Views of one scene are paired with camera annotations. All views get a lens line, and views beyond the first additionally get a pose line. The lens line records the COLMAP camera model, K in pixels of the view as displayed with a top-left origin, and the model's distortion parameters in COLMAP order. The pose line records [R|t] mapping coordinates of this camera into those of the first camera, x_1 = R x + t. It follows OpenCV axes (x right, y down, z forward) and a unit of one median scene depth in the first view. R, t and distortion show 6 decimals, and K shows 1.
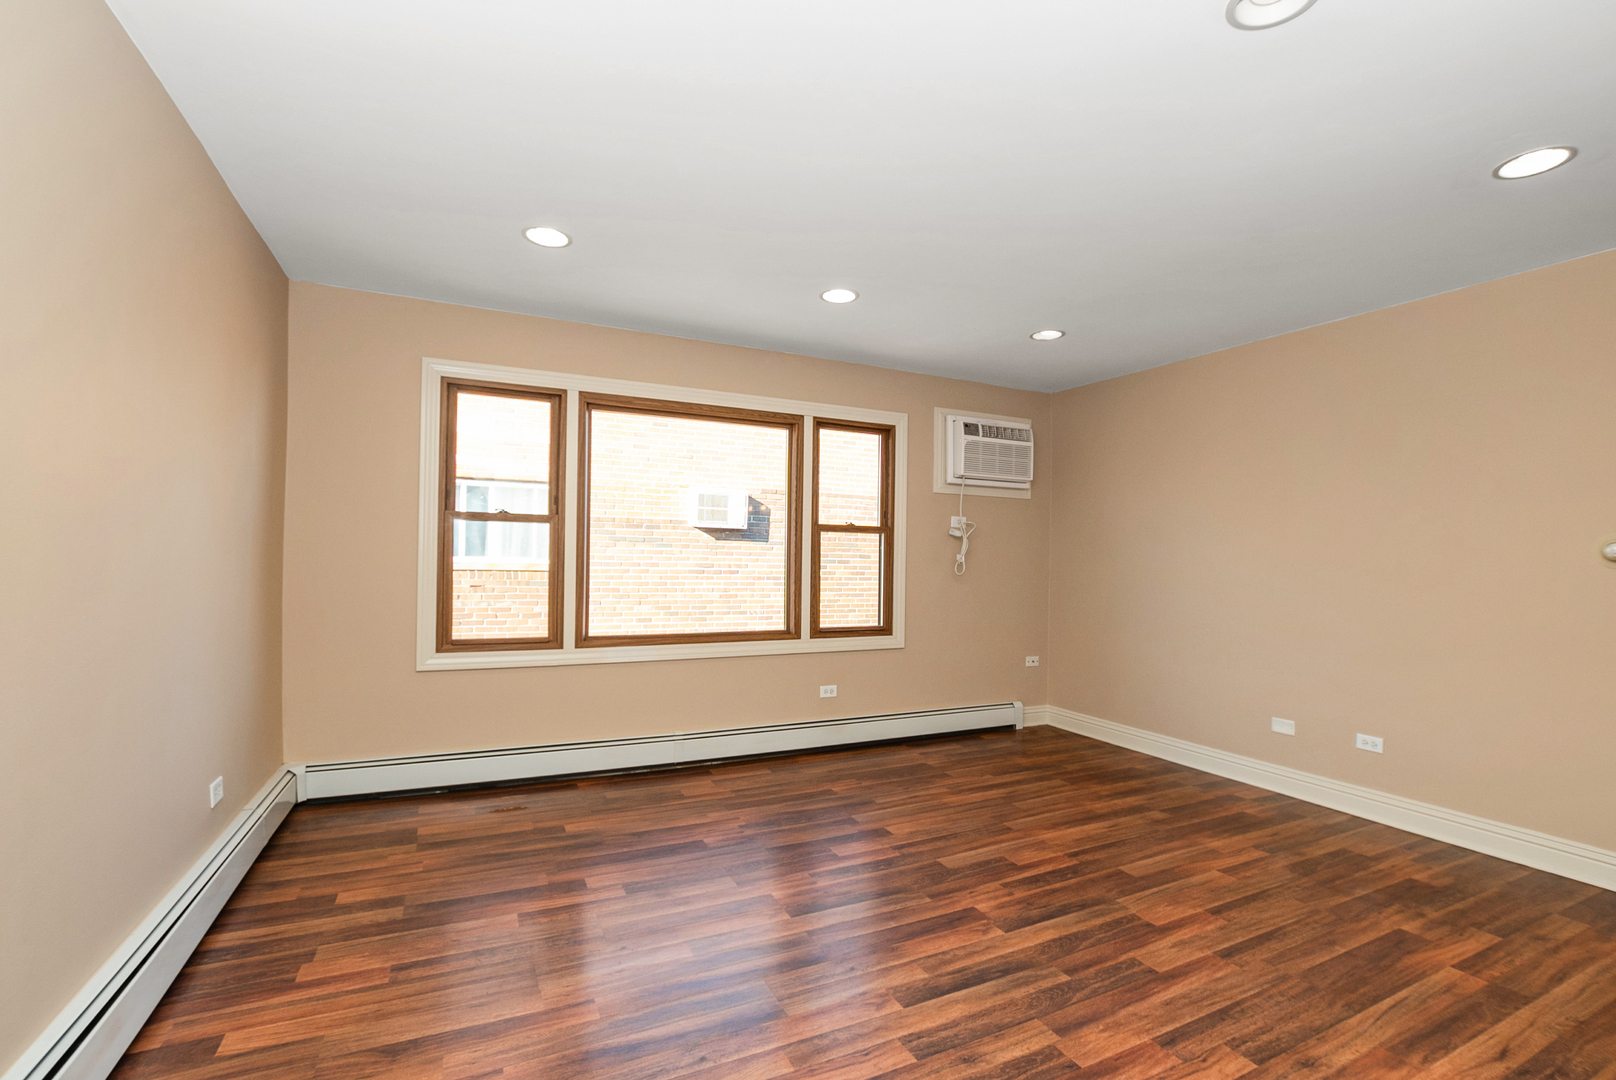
lens RADIAL K [[711.8, 0, 810.7], [0, 711.8, 544.7], [0, 0, 1]] dist [-0.001026, -0.001596]
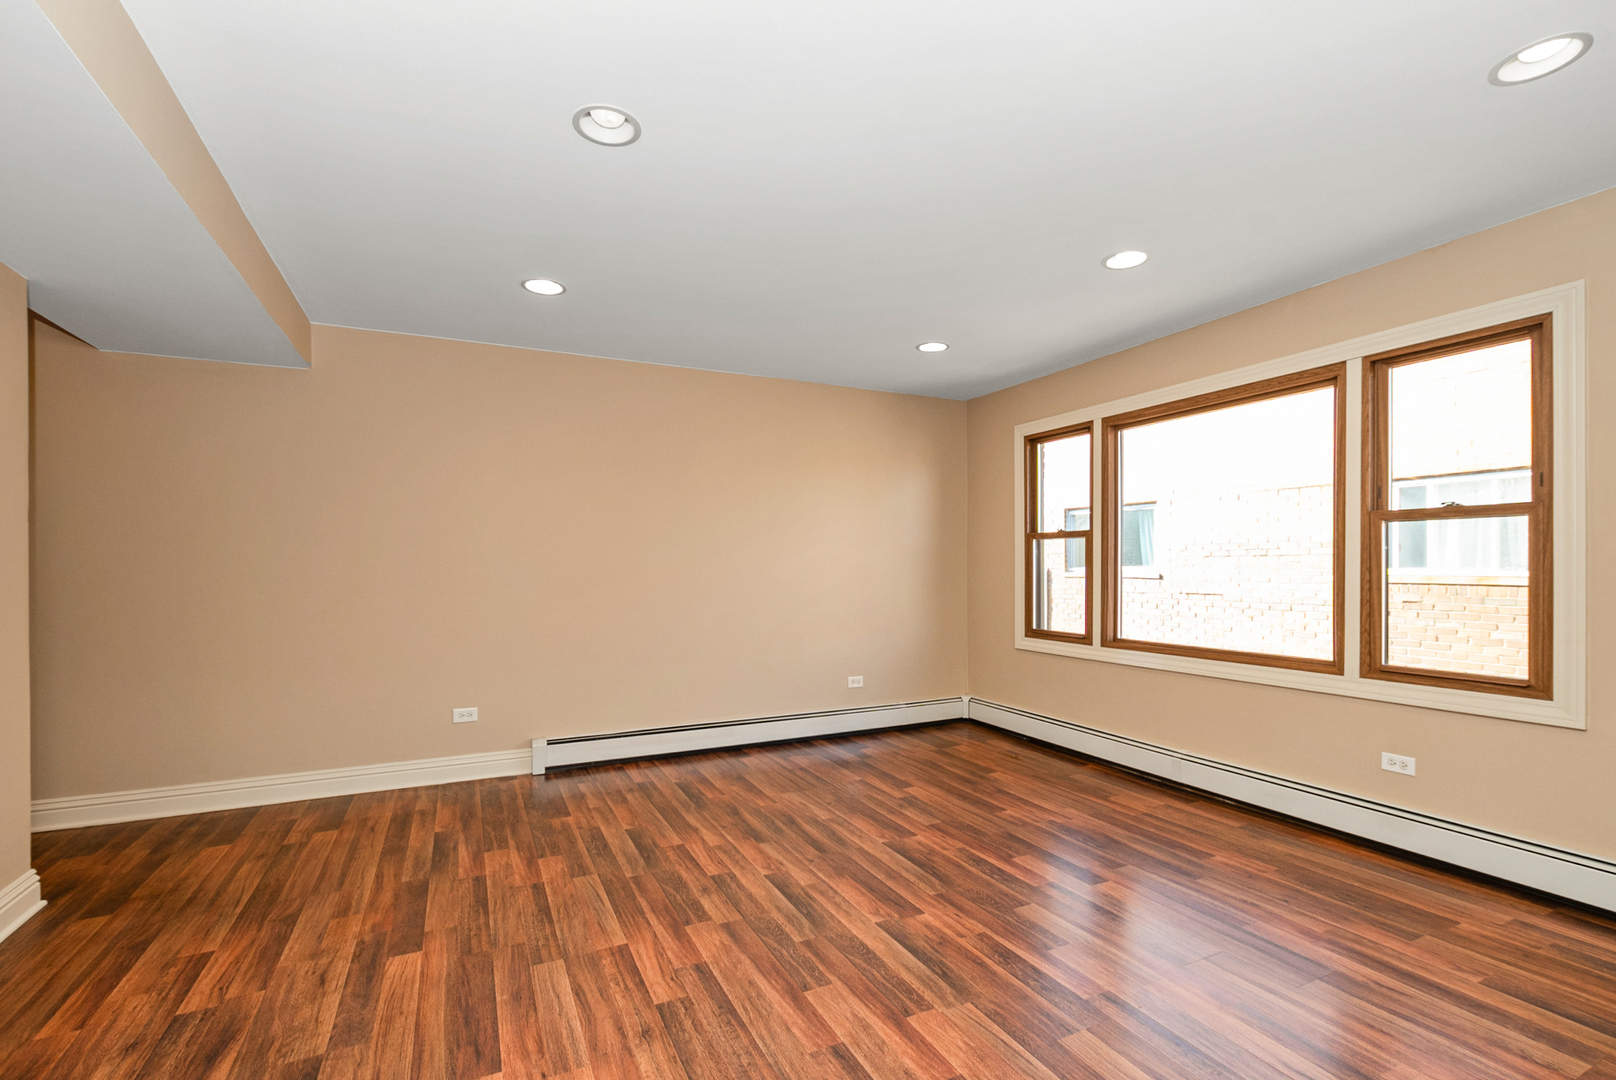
lens RADIAL K [[711.8, 0, 846.4], [0, 711.8, 564.0], [0, 0, 1]] dist [-0.001026, -0.001596]
pose [[0.036800, -0.022279, -0.999074, 0.822434], [0.023112, 0.999503, -0.021438, 0.030589], [0.999055, -0.022301, 0.037296, 0.586276]]
